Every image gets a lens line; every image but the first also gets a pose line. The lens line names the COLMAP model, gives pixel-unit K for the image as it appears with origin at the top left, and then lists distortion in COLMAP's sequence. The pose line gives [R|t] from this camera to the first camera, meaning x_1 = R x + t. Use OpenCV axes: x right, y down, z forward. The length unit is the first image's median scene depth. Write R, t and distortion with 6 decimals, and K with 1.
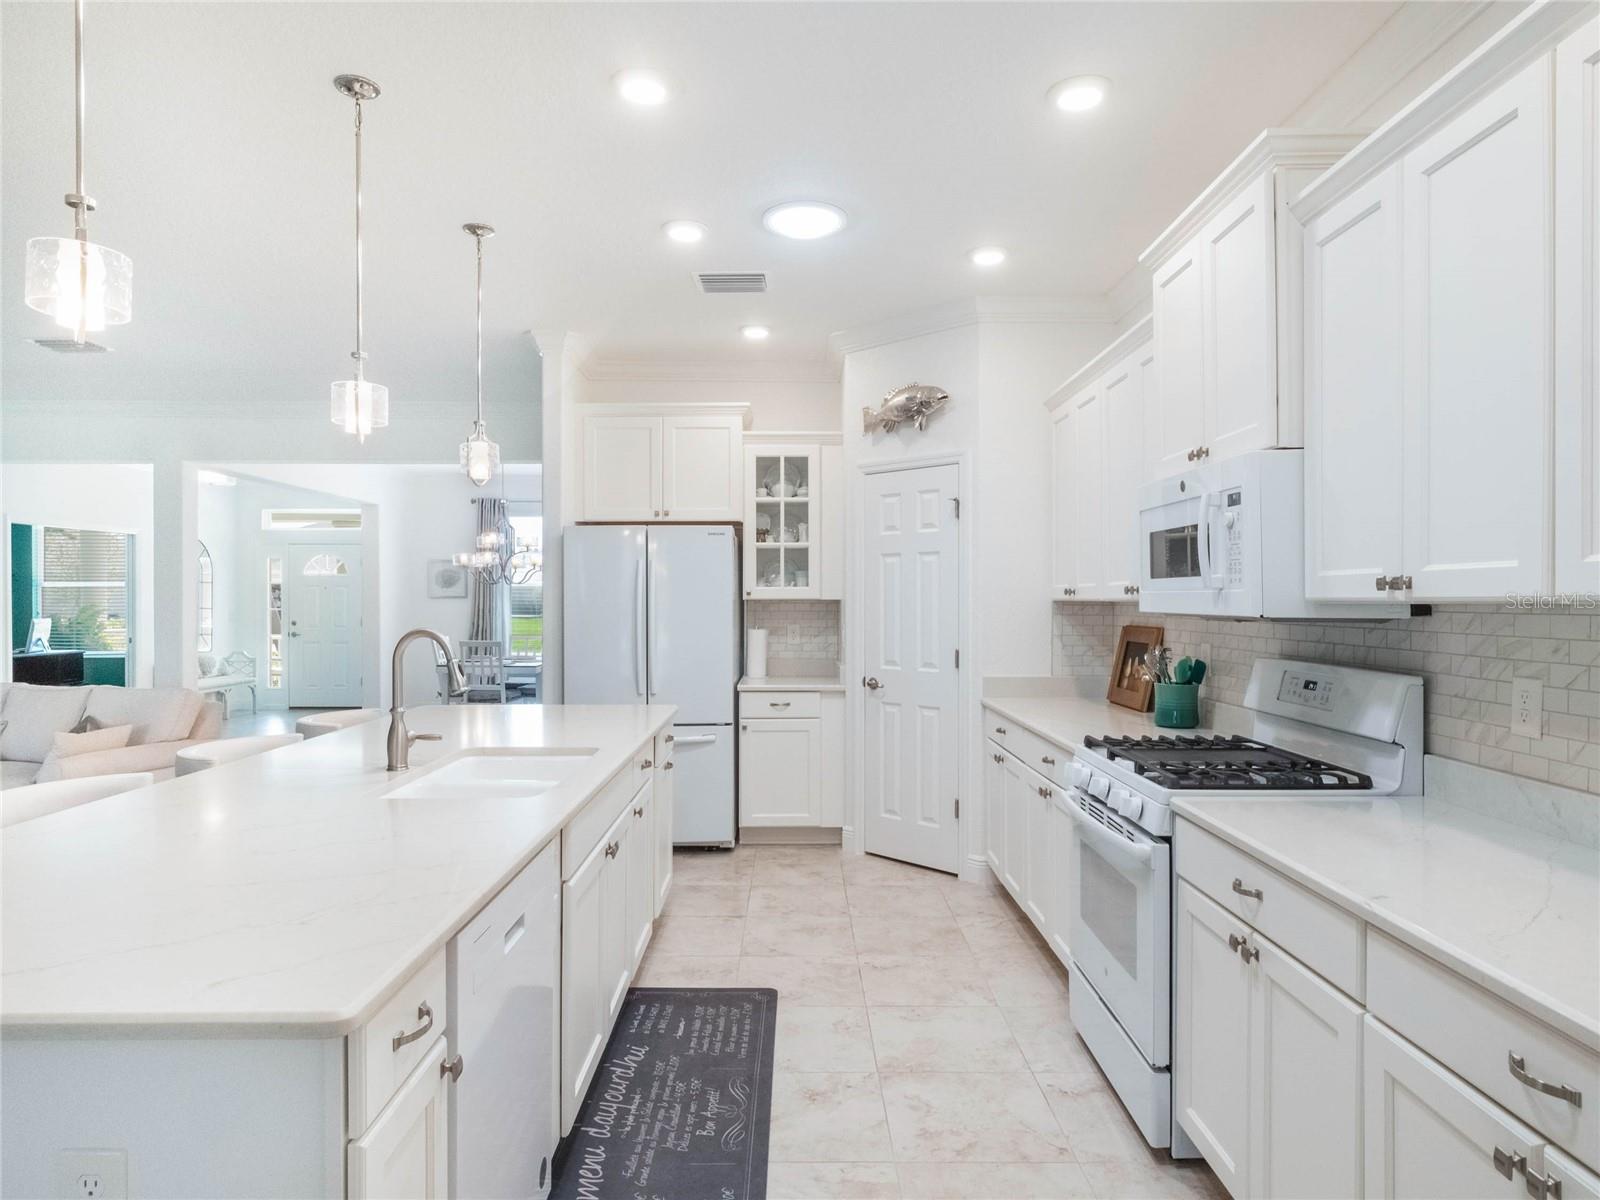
lens RADIAL K [[943.4, 0, 791.7], [0, 943.4, 599.1], [0, 0, 1]] dist [-0.025886, 0.004486]
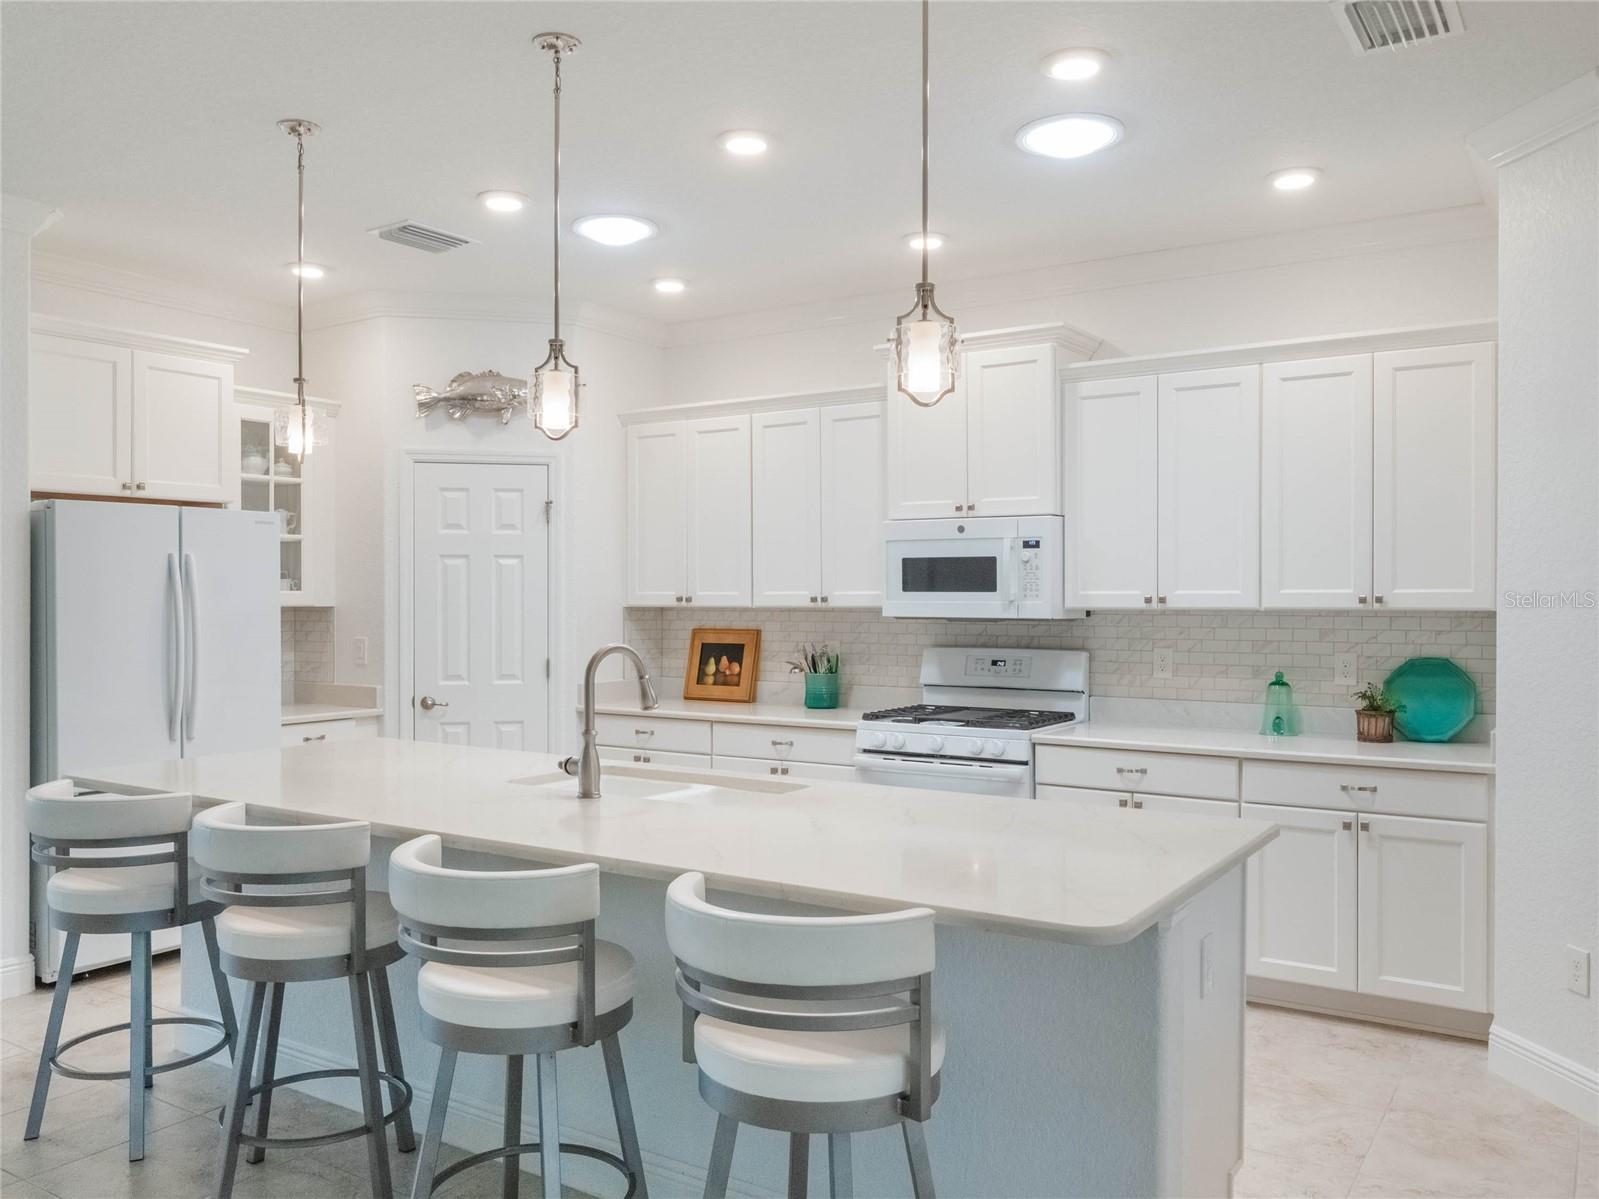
lens RADIAL K [[1264.6, 0, 782.7], [0, 1264.6, 594.8], [0, 0, 1]] dist [0.005227, -0.006014]
pose [[0.552659, 0.000498, 0.833408, -0.854468], [0.000210, 1.000000, -0.000737, -0.011265], [-0.833408, 0.000582, 0.552658, 0.094213]]
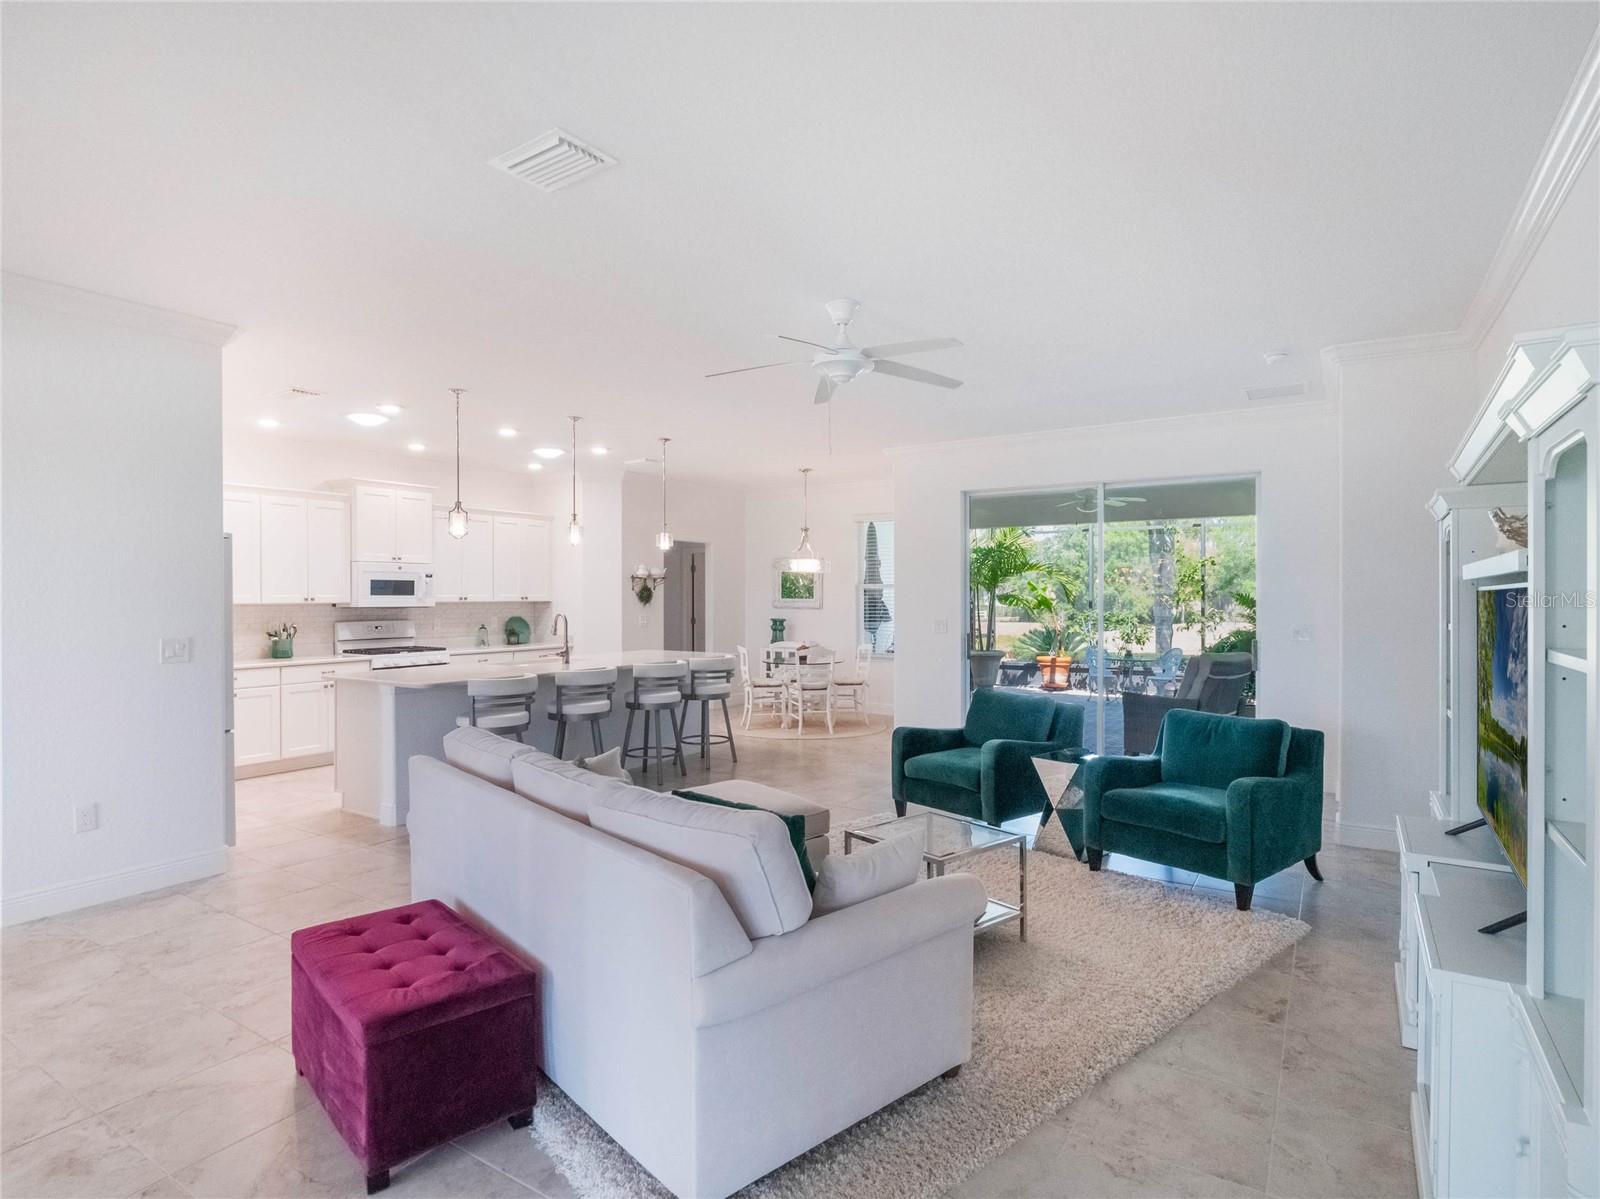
lens RADIAL K [[867.3, 0, 814.6], [0, 867.3, 602.2], [0, 0, 1]] dist [-0.003513, -0.005385]
pose [[-0.851230, -0.001796, 0.524790, -1.527020], [0.002200, 0.999973, 0.006991, -0.011421], [-0.524788, 0.007105, -0.851203, 1.778847]]
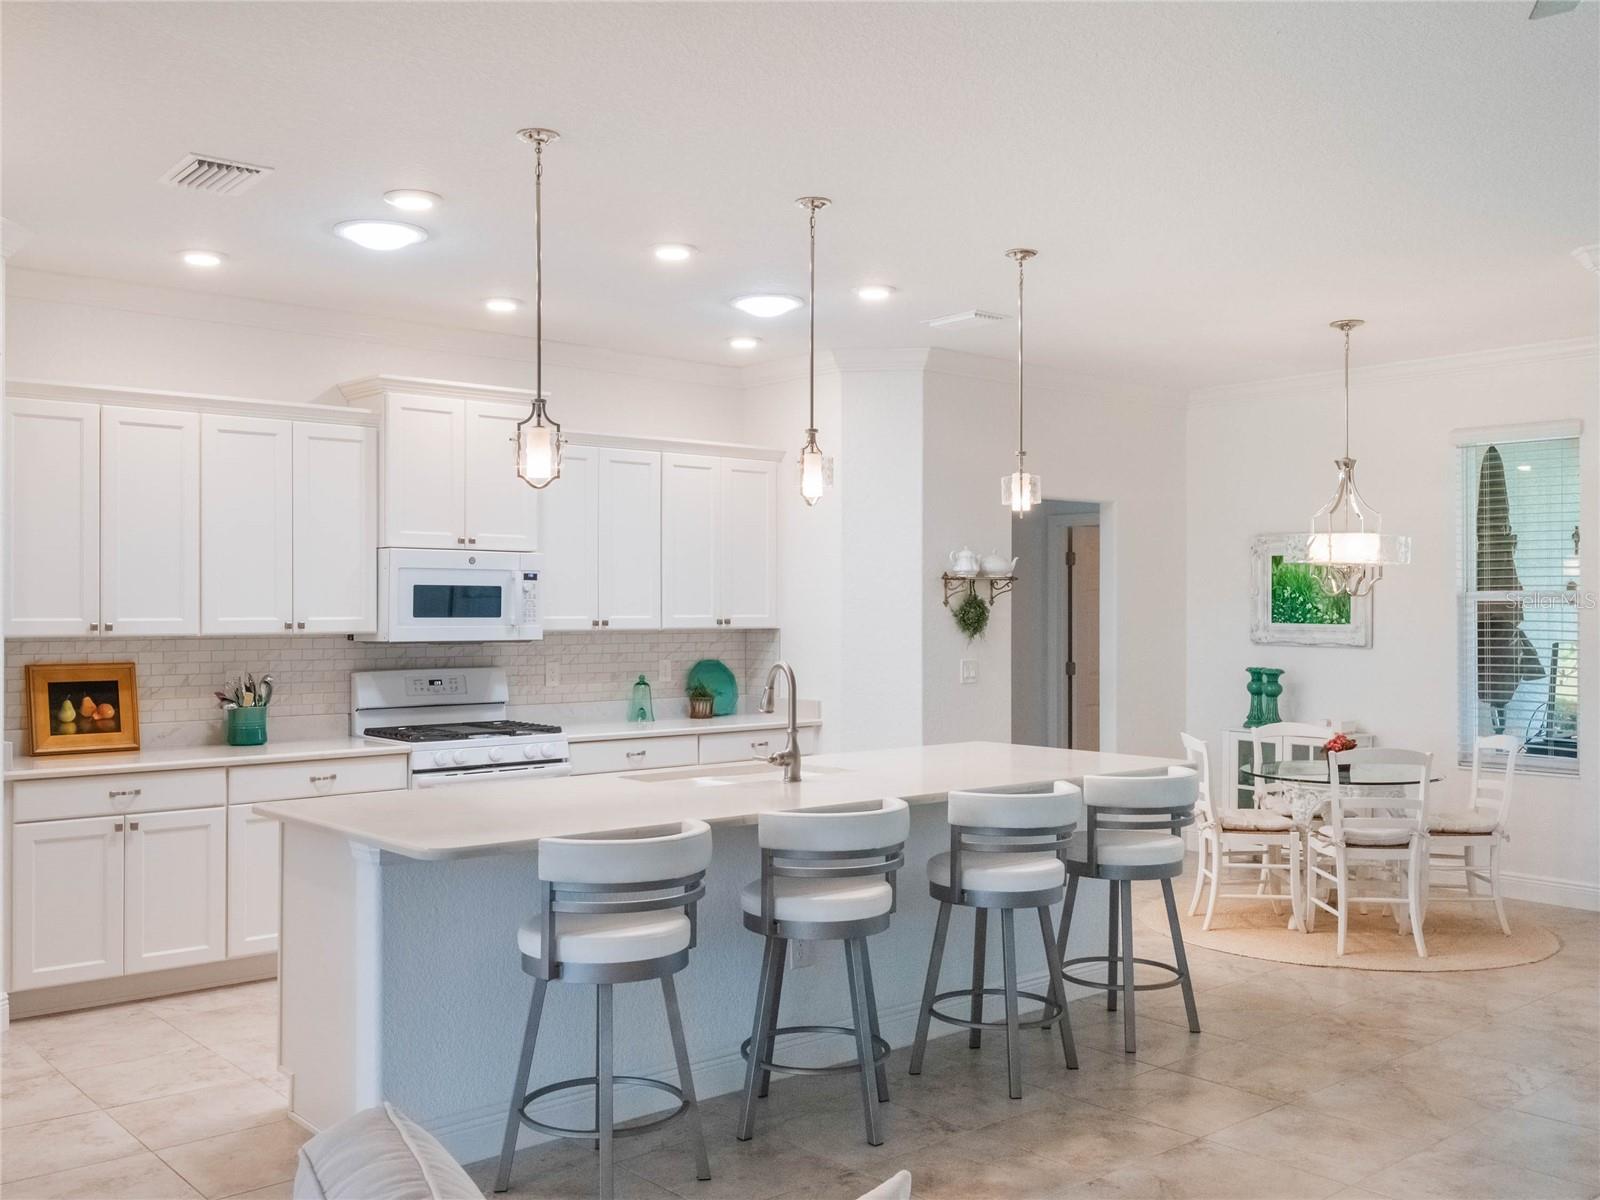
lens RADIAL K [[1500.1, 0, 810.8], [0, 1500.1, 602.1], [0, 0, 1]] dist [-0.001237, 0.000000]
pose [[-0.662601, 0.003831, 0.748963, -1.178753], [0.000581, 0.999989, -0.004601, -0.023790], [-0.748973, -0.002613, -0.662596, 1.418176]]
